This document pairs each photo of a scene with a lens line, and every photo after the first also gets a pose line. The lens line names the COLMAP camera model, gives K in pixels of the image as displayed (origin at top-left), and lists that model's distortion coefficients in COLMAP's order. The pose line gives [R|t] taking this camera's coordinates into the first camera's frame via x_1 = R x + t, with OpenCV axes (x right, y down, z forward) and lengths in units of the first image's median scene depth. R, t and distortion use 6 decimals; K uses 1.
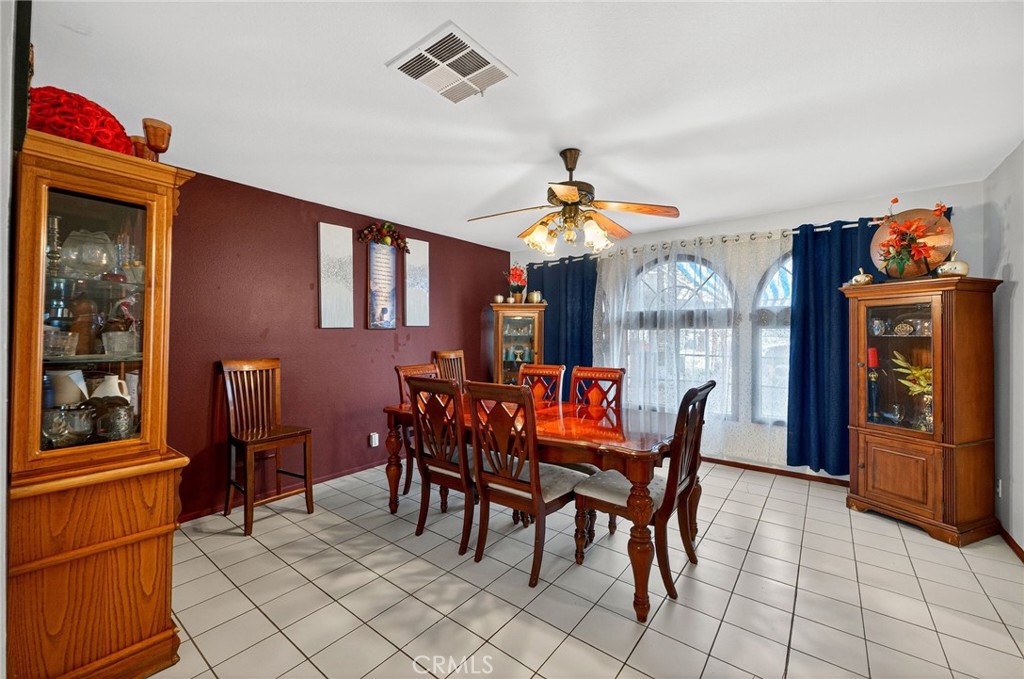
lens RADIAL K [[399.5, 0, 512.4], [0, 399.5, 332.8], [0, 0, 1]] dist [-0.013954, 0.000554]
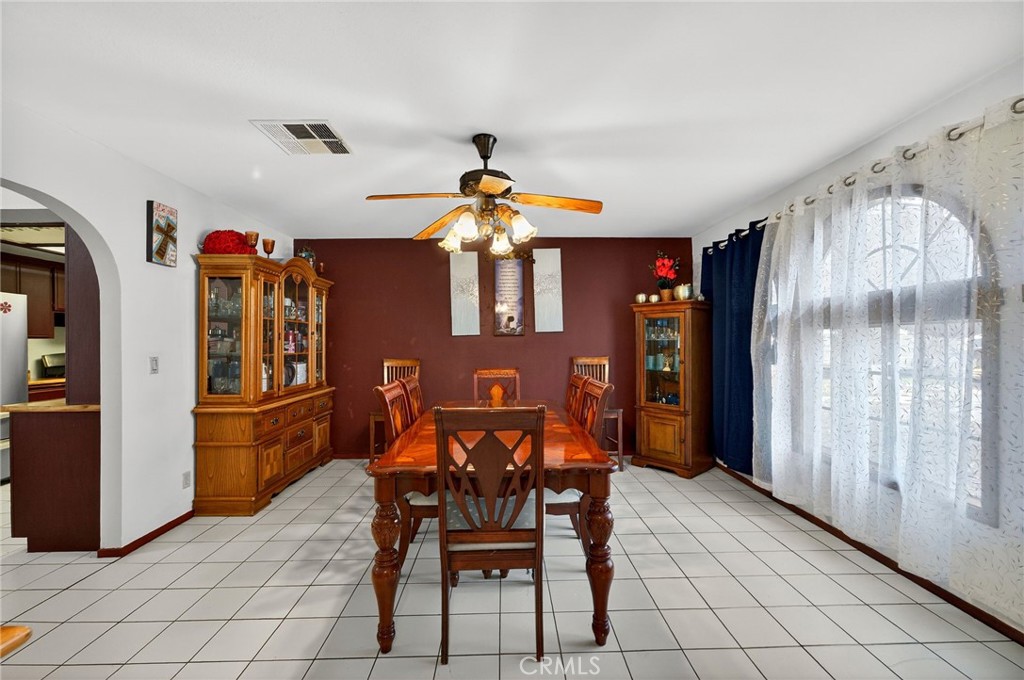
lens RADIAL K [[399.5, 0, 514.2], [0, 399.5, 339.1], [0, 0, 1]] dist [-0.013954, 0.000554]
pose [[0.639883, -0.009029, -0.768419, 0.566630], [0.012109, 0.999925, -0.001665, 0.002747], [0.768377, -0.008240, 0.639944, 0.300265]]
